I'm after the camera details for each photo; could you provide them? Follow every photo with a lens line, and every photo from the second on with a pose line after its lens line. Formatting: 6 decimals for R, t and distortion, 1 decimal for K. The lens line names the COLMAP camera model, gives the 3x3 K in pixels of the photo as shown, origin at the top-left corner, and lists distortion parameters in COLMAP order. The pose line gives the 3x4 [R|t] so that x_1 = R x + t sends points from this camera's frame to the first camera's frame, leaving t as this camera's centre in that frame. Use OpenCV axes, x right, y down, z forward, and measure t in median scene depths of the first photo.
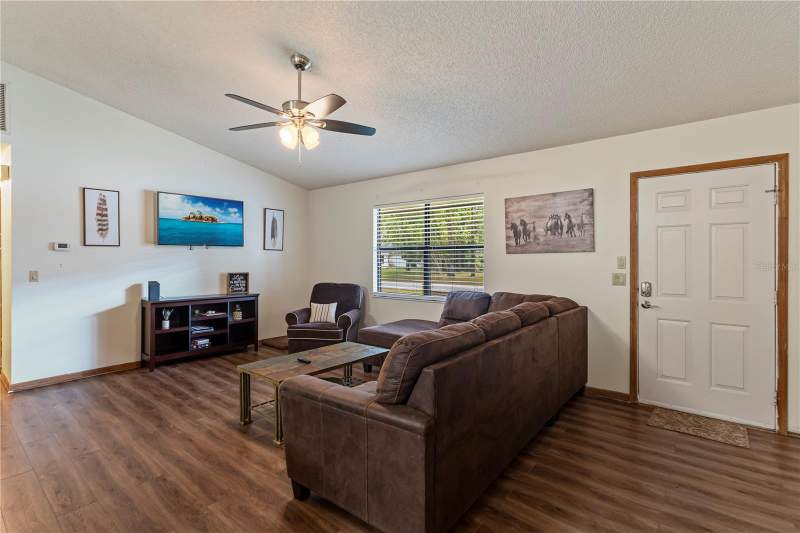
lens RADIAL K [[391.4, 0, 396.1], [0, 391.4, 258.3], [0, 0, 1]] dist [0.018612, -0.000534]
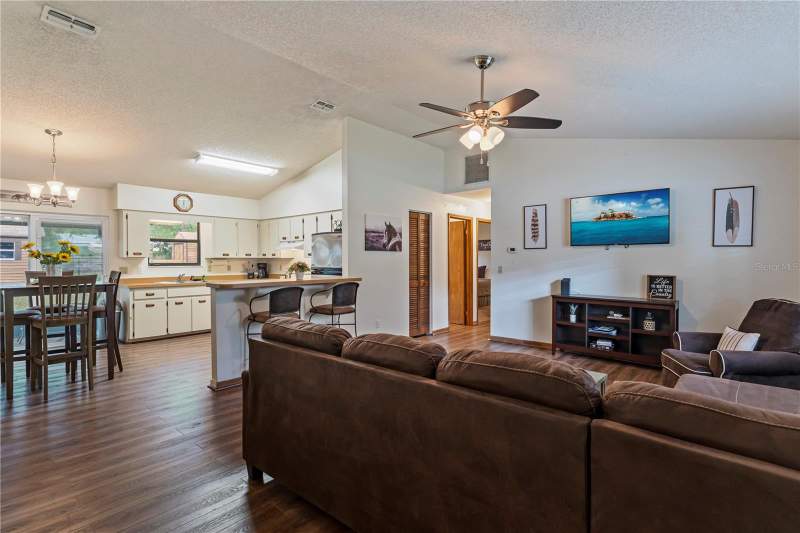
lens RADIAL K [[391.4, 0, 396.4], [0, 391.4, 268.8], [0, 0, 1]] dist [0.018612, -0.000534]
pose [[-0.039300, 0.021567, -0.998995, 0.492329], [-0.002790, 0.999761, 0.021693, 0.006975], [0.999224, 0.003640, -0.039230, 0.510216]]
